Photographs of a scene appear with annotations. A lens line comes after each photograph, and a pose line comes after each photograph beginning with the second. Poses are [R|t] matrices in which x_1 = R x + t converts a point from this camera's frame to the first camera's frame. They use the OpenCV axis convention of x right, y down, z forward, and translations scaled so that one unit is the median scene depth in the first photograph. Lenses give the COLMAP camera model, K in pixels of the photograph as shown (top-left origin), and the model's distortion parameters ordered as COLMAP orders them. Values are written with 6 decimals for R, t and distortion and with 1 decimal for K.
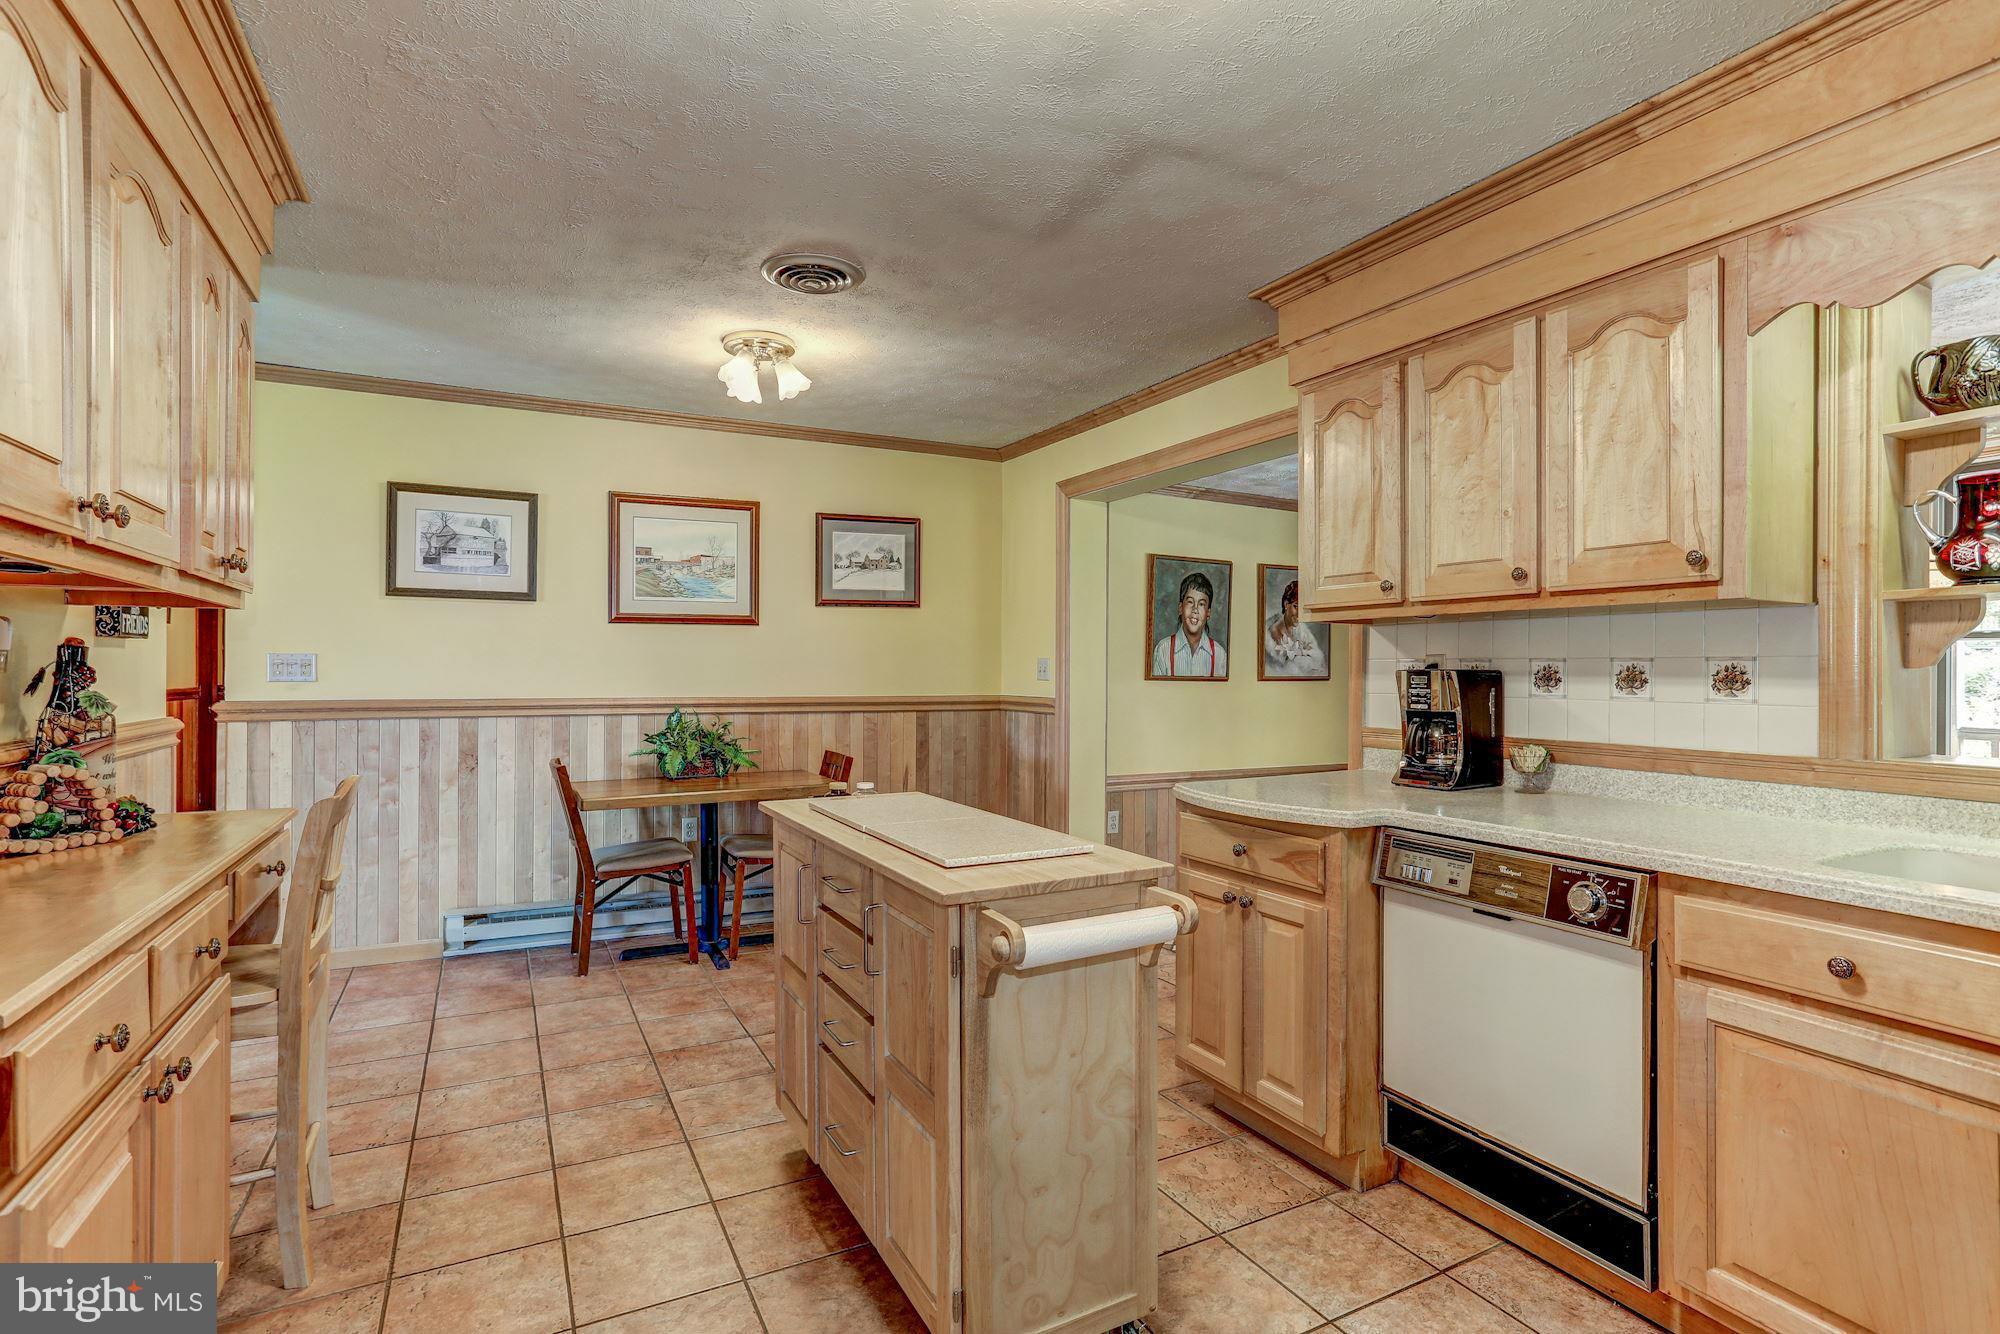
lens RADIAL K [[963.0, 0, 995.3], [0, 963.0, 665.4], [0, 0, 1]] dist [-0.025351, 0.000122]
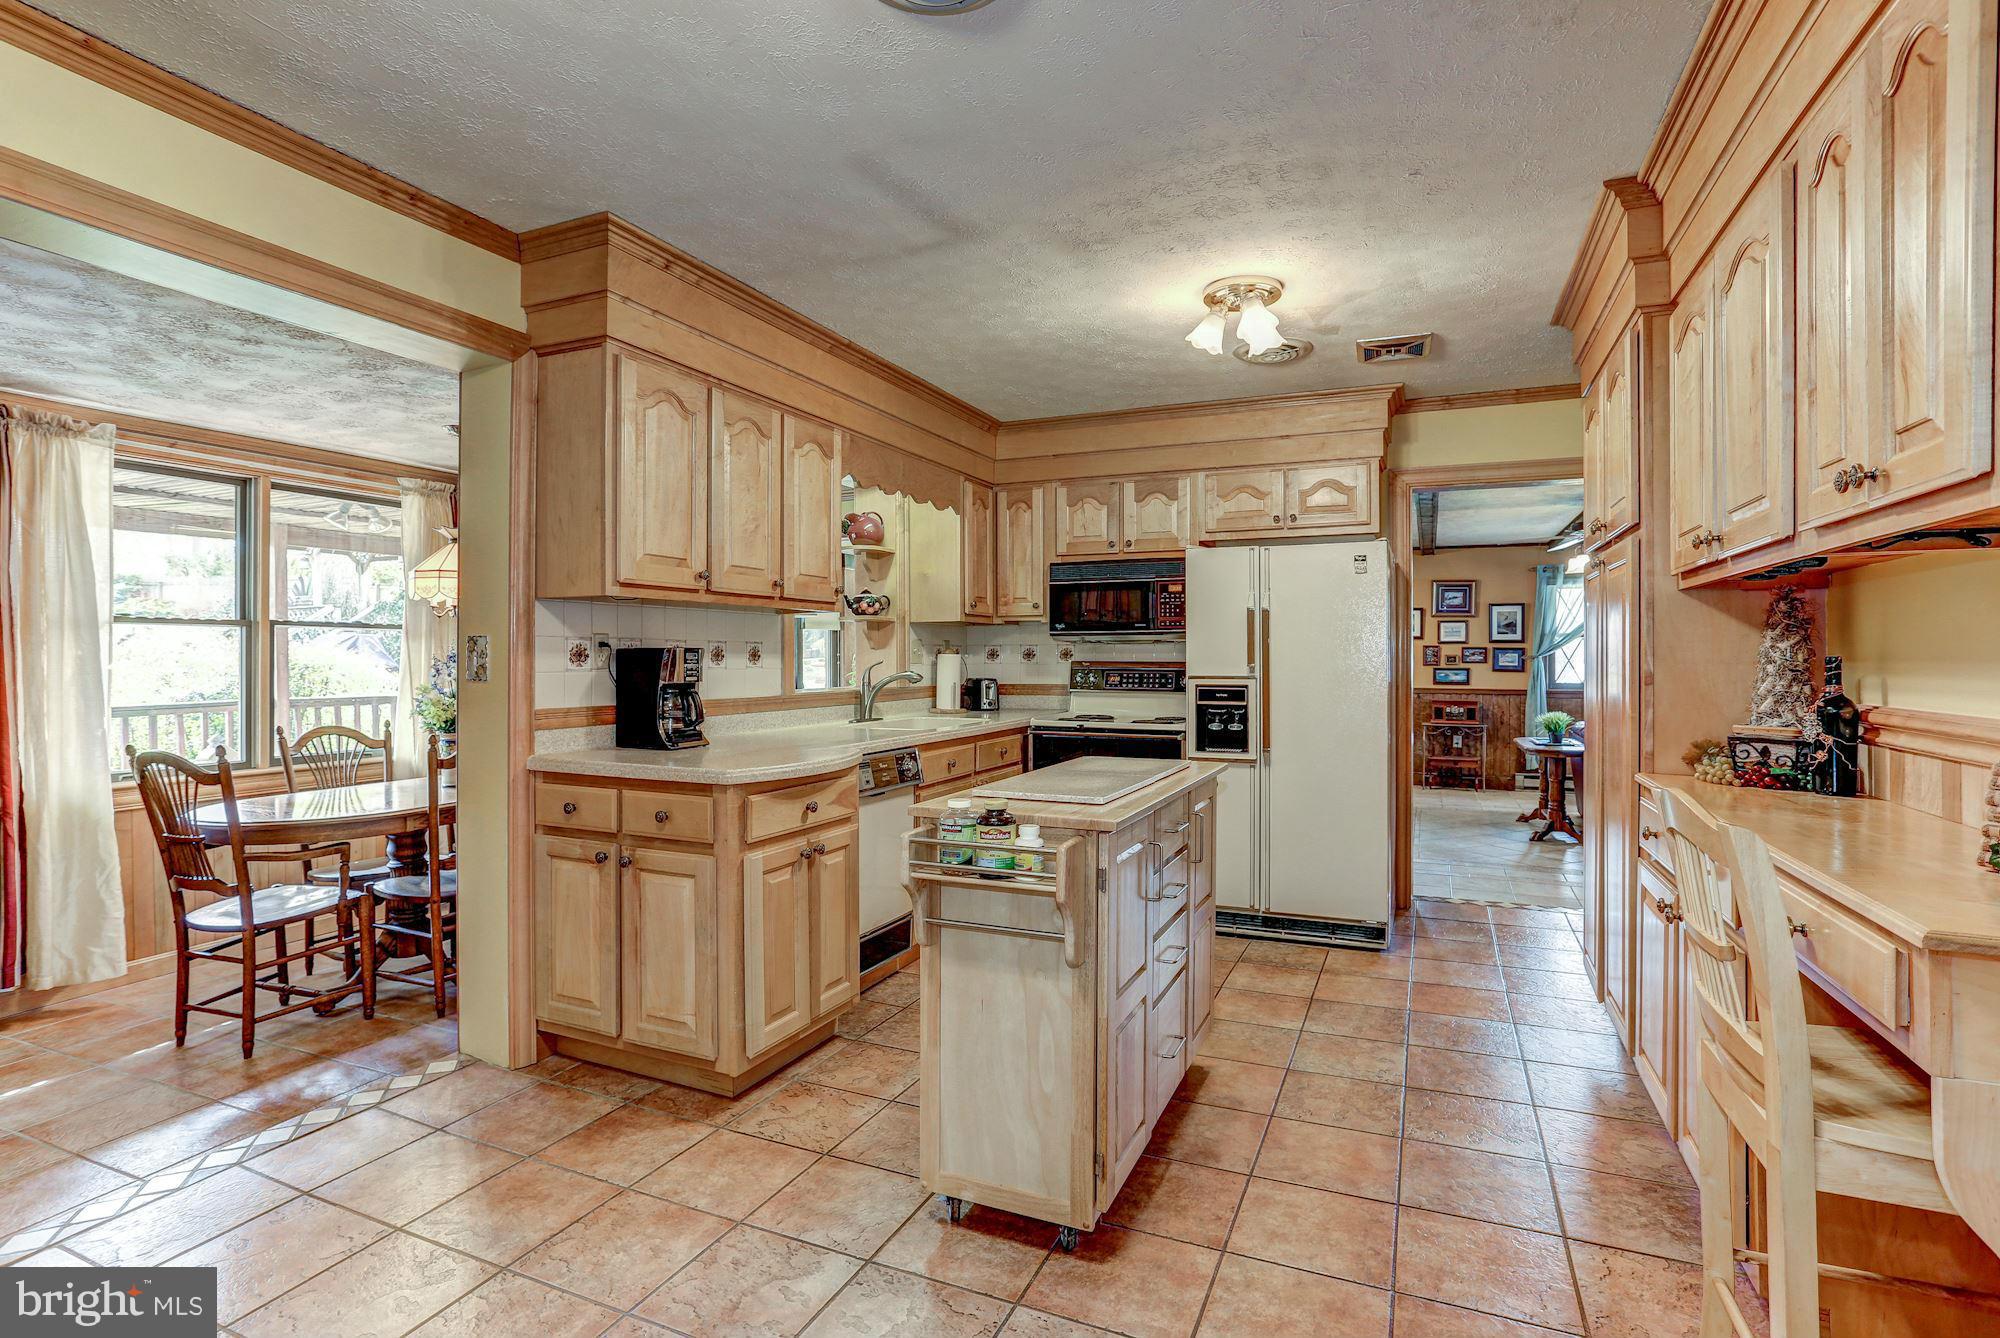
lens RADIAL K [[963.0, 0, 998.3], [0, 963.0, 657.6], [0, 0, 1]] dist [-0.025351, 0.000122]
pose [[-0.619055, -0.004112, 0.785337, -0.790995], [-0.005971, 0.999982, 0.000529, 0.014996], [-0.785325, -0.004362, -0.619068, 1.580643]]
